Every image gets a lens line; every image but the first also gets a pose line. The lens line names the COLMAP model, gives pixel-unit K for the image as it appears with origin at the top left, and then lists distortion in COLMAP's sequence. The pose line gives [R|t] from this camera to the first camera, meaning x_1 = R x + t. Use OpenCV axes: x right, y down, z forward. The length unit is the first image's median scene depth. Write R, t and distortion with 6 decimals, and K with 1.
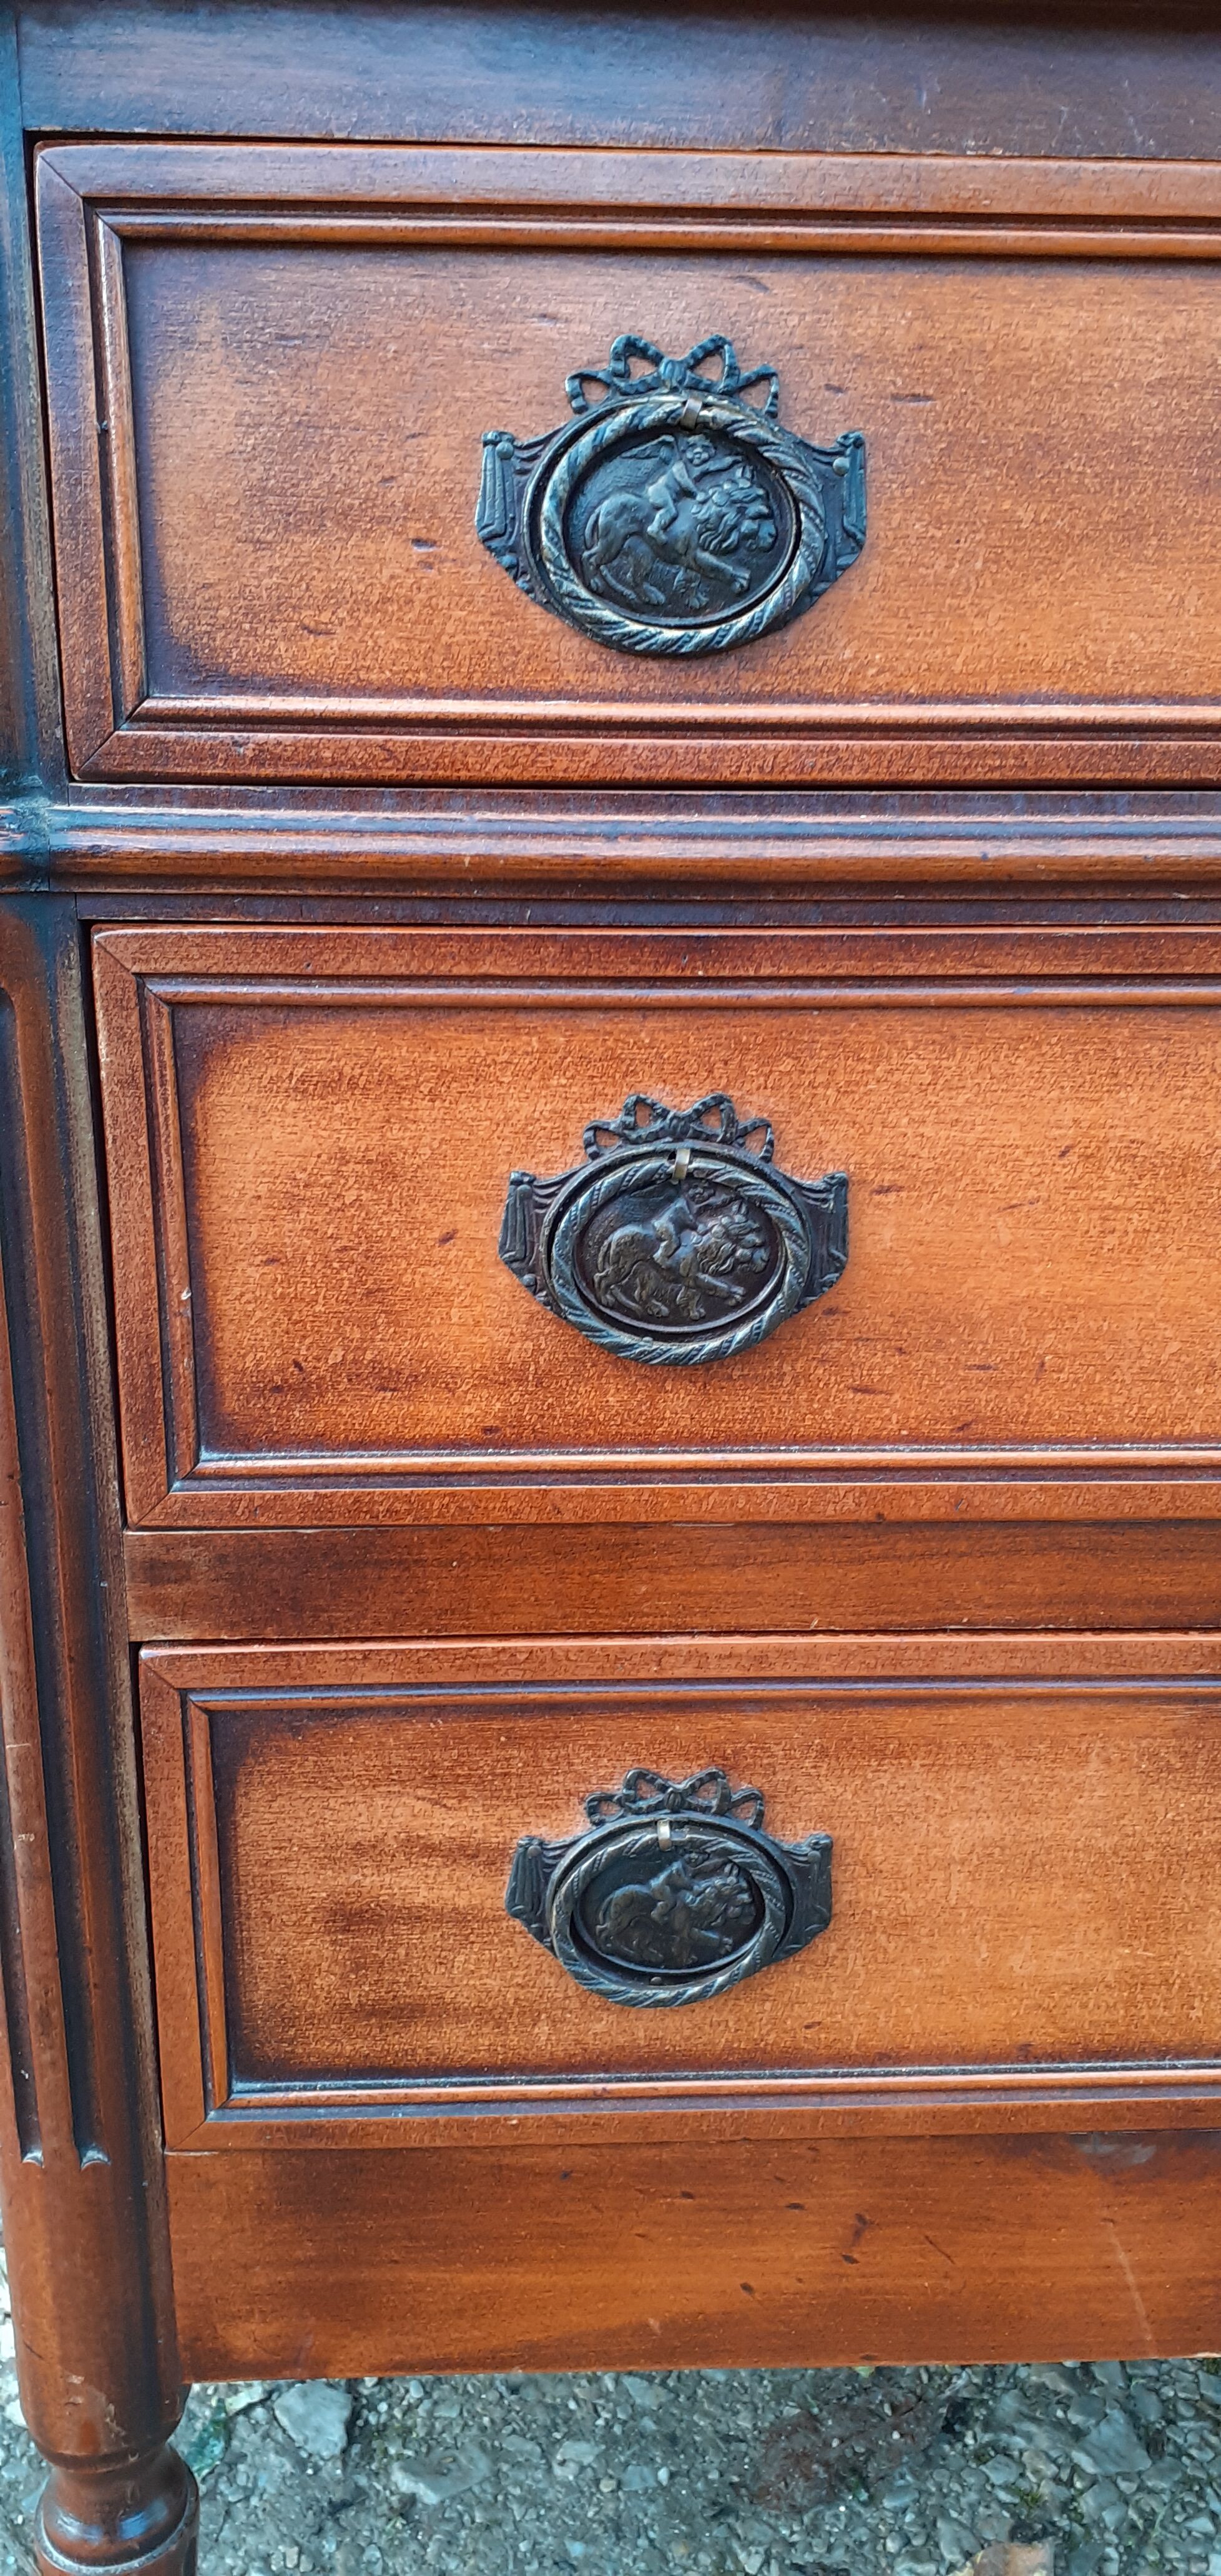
lens RADIAL K [[2022.1, 0, 611.0], [0, 2022.1, 1274.9], [0, 0, 1]] dist [0.010953, -0.009265]
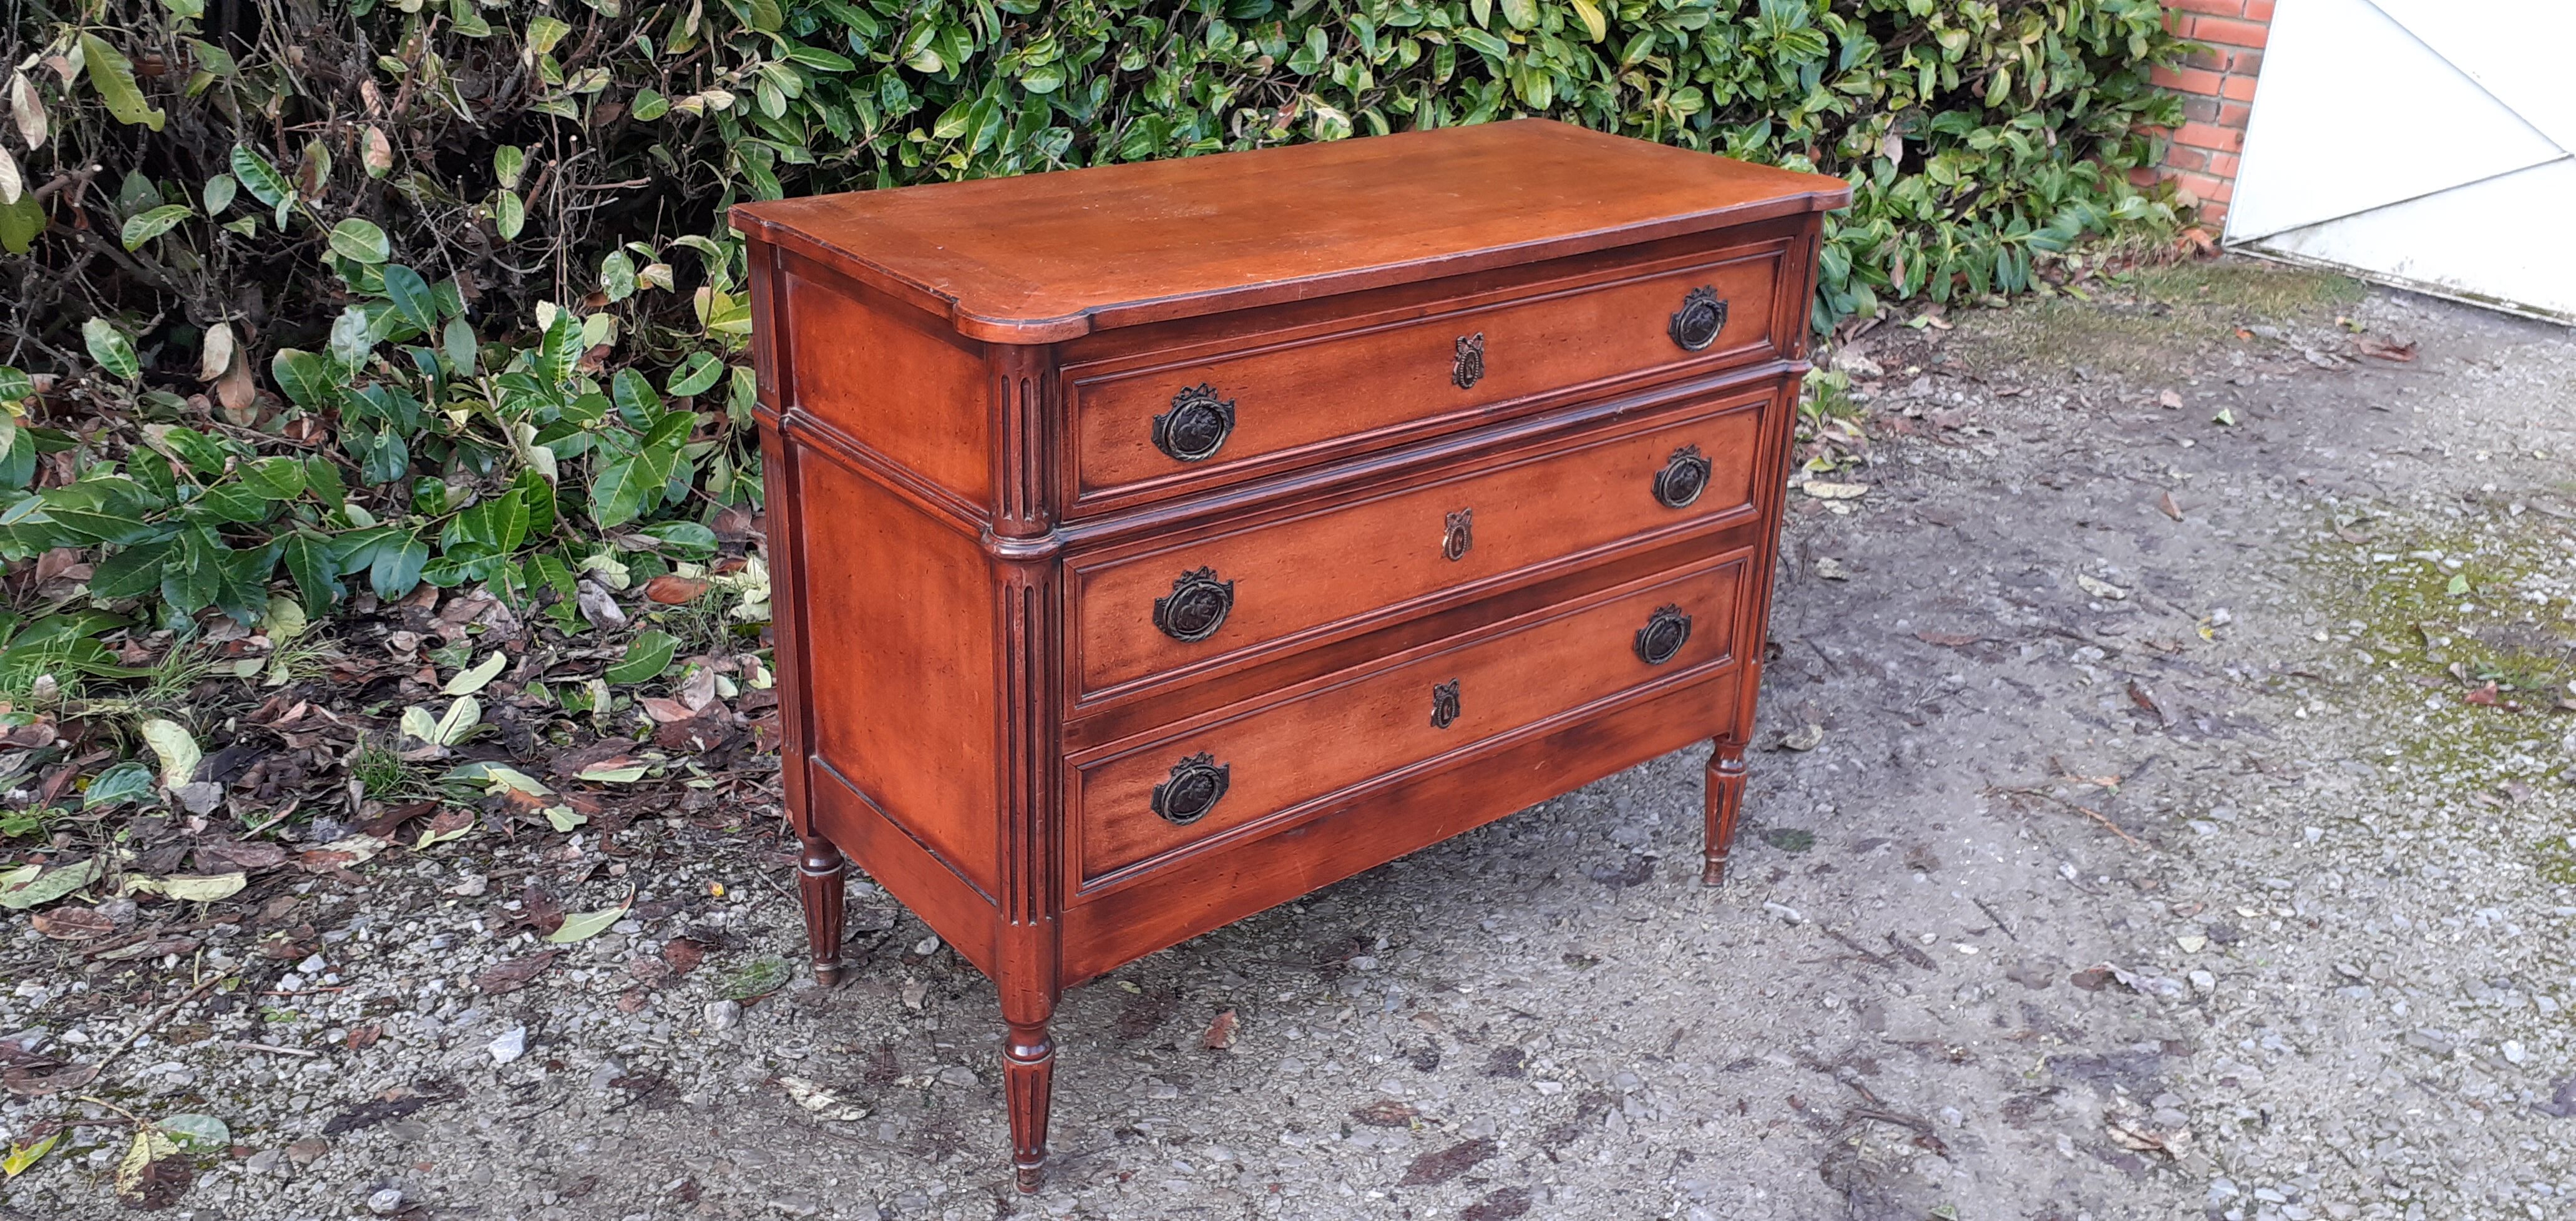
lens RADIAL K [[2022.1, 0, 1287.3], [0, 2022.1, 612.2], [0, 0, 1]] dist [0.010953, -0.009265]
pose [[0.804441, -0.211504, 0.555104, -1.771092], [0.130453, 0.974555, 0.182274, -0.621130], [-0.579531, -0.074214, 0.811564, -1.944162]]
